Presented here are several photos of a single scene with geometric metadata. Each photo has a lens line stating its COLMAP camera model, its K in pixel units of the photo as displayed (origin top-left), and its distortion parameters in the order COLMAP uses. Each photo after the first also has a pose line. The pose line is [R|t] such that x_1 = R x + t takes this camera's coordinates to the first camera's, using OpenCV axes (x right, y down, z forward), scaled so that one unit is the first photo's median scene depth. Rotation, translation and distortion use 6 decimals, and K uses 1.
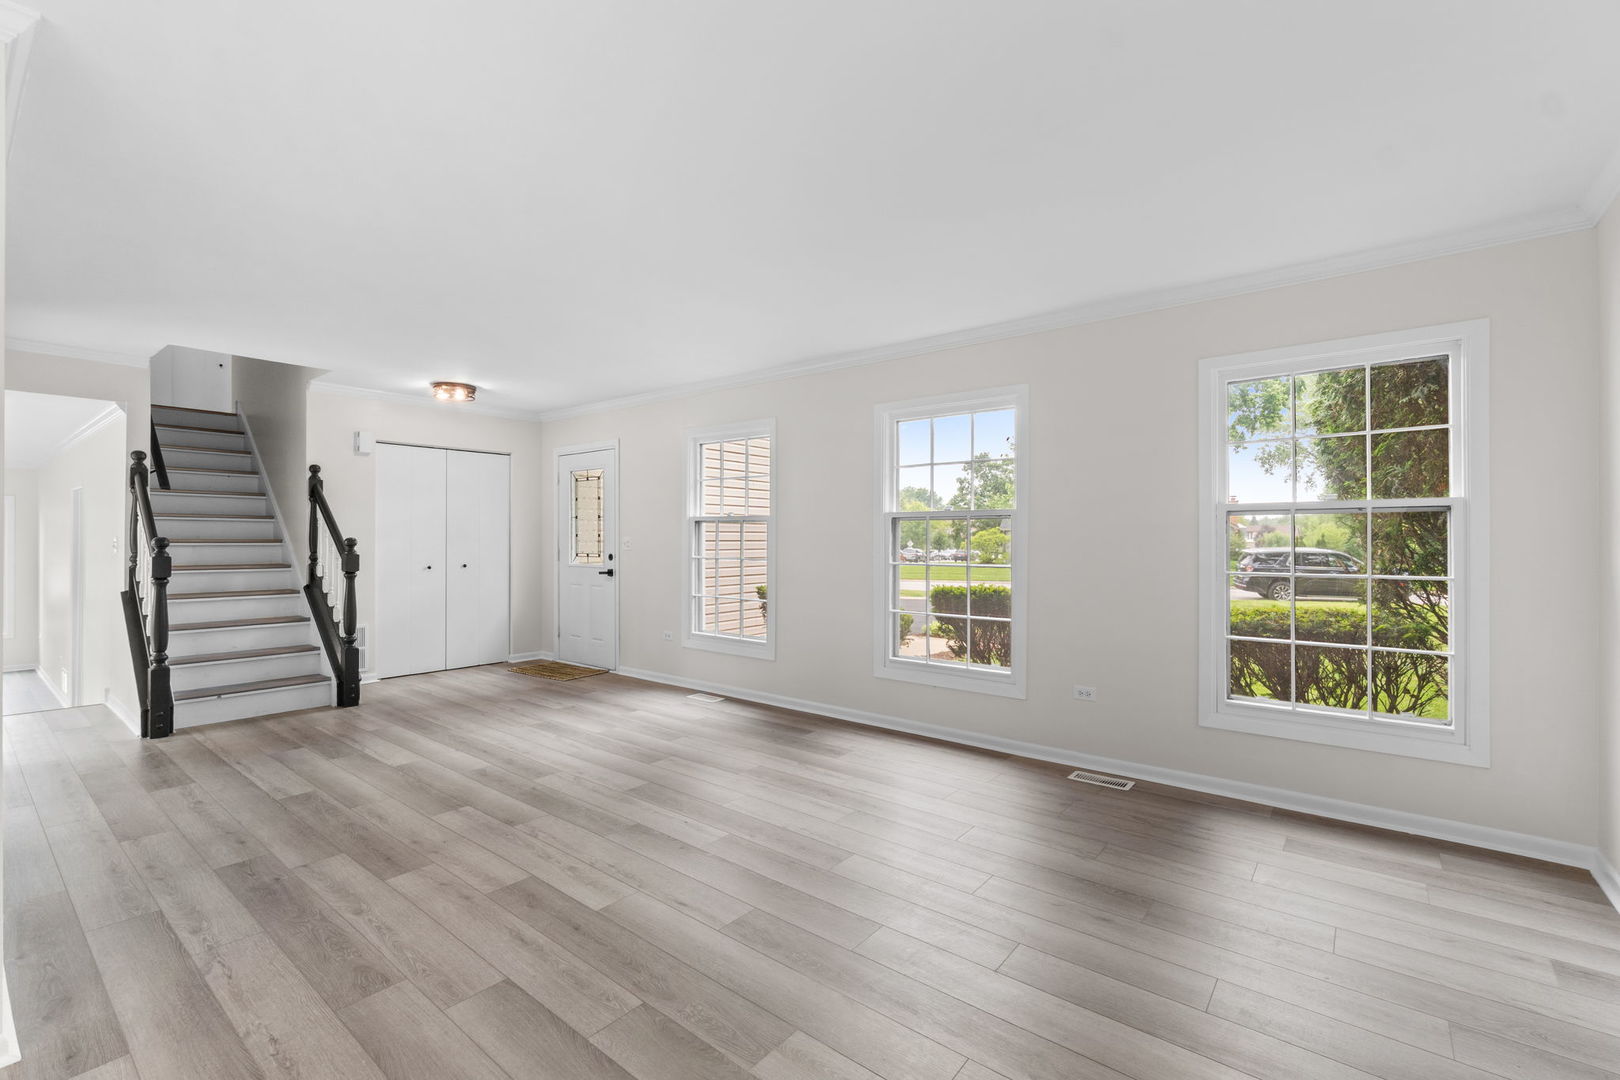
lens RADIAL K [[713.5, 0, 813.4], [0, 713.5, 532.4], [0, 0, 1]] dist [-0.009148, 0.000884]
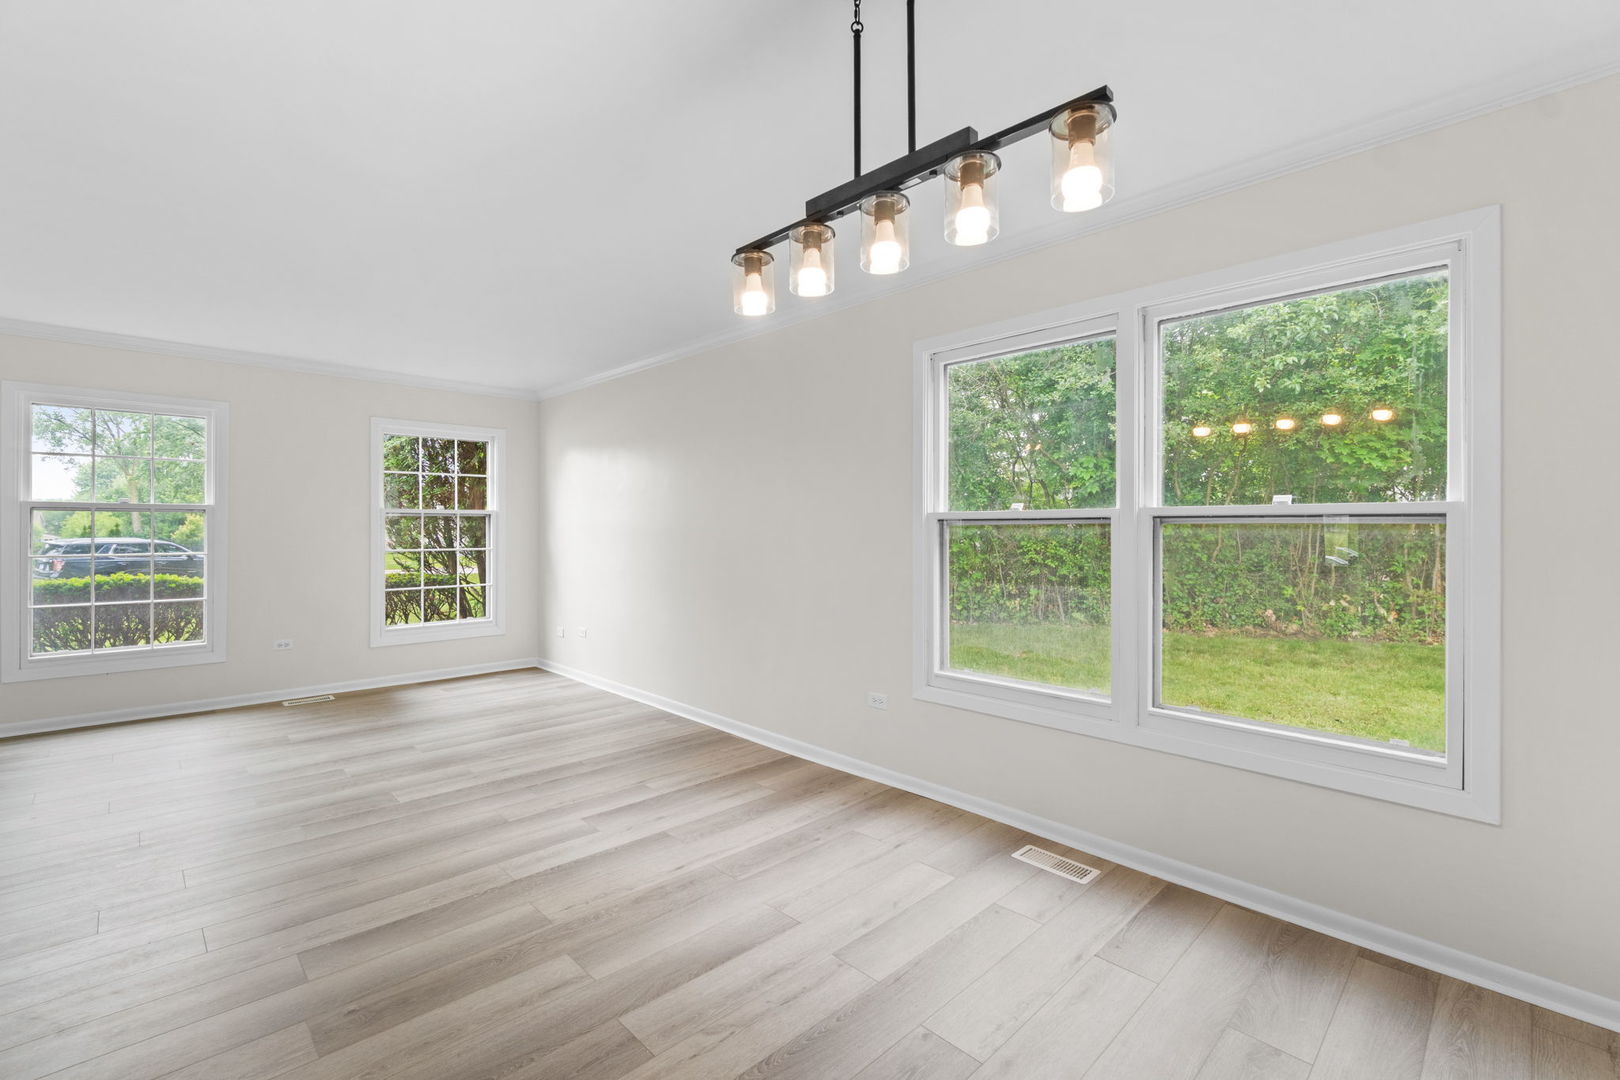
lens RADIAL K [[713.5, 0, 821.1], [0, 713.5, 532.5], [0, 0, 1]] dist [-0.009148, 0.000884]
pose [[0.111725, -0.007954, 0.993707, -0.966232], [-0.008083, 0.999928, 0.008913, -0.009727], [-0.993706, -0.009028, 0.111652, -0.187442]]
